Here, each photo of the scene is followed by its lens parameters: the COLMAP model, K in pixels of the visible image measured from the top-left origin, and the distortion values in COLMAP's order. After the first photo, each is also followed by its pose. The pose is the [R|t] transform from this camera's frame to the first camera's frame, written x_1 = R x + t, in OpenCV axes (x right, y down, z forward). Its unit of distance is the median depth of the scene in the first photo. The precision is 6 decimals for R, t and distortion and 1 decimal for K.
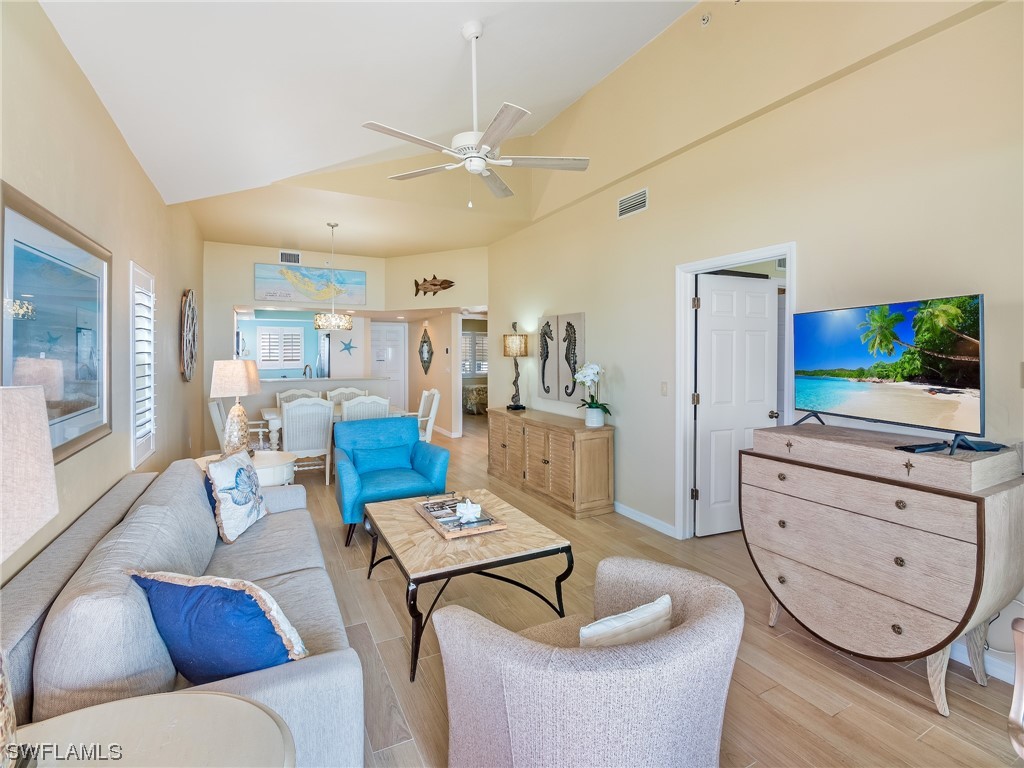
lens RADIAL K [[487.5, 0, 501.9], [0, 487.5, 345.2], [0, 0, 1]] dist [-0.011090, -0.006726]
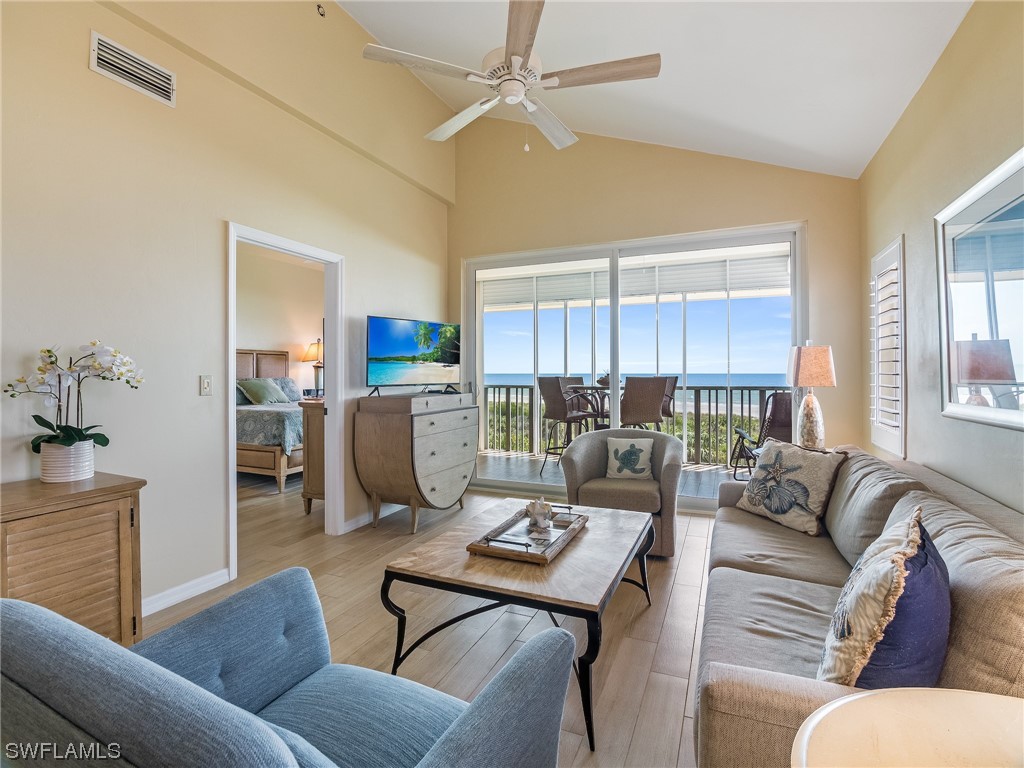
lens RADIAL K [[487.5, 0, 509.0], [0, 487.5, 370.3], [0, 0, 1]] dist [-0.011090, -0.006726]
pose [[-0.638104, 0.008222, 0.769906, -0.655138], [-0.008355, 0.999810, -0.017602, 0.102772], [-0.769905, -0.017665, -0.637915, 1.489480]]
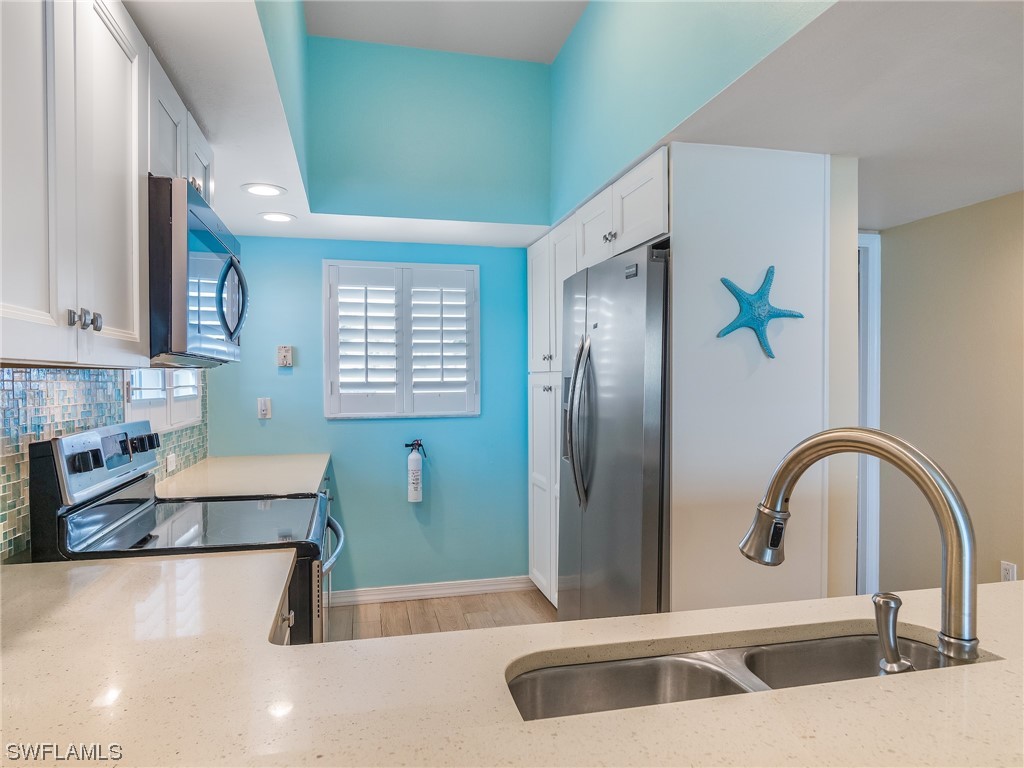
lens RADIAL K [[661.1, 0, 515.5], [0, 661.1, 402.8], [0, 0, 1]] dist [0.006238, -0.004480]
pose [[0.977294, 0.007146, -0.211765, -1.132726], [0.003573, 0.998733, 0.050194, 0.081012], [0.211856, -0.049811, 0.976031, 2.354377]]
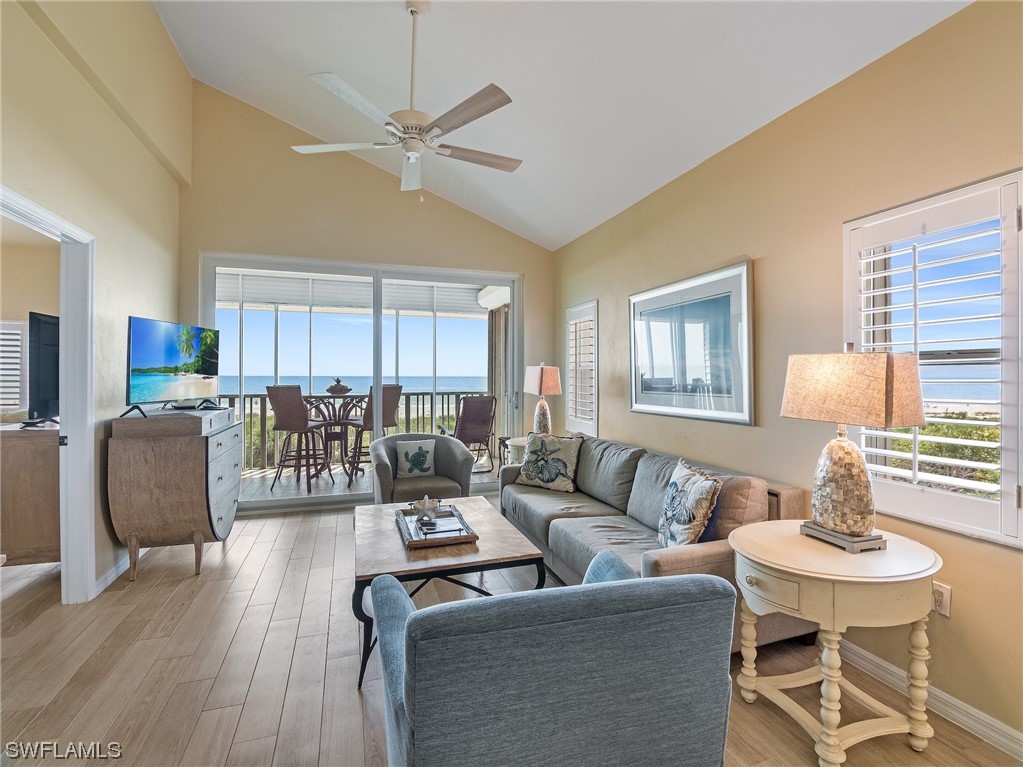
lens RADIAL K [[487.0, 0, 512.3], [0, 487.0, 373.2], [0, 0, 1]] dist [-0.011090, -0.006726]
pose [[-0.991426, -0.000154, 0.130670, -0.358586], [-0.002778, 0.999798, -0.019903, 0.076869], [-0.130641, -0.020095, -0.991226, 1.857823]]
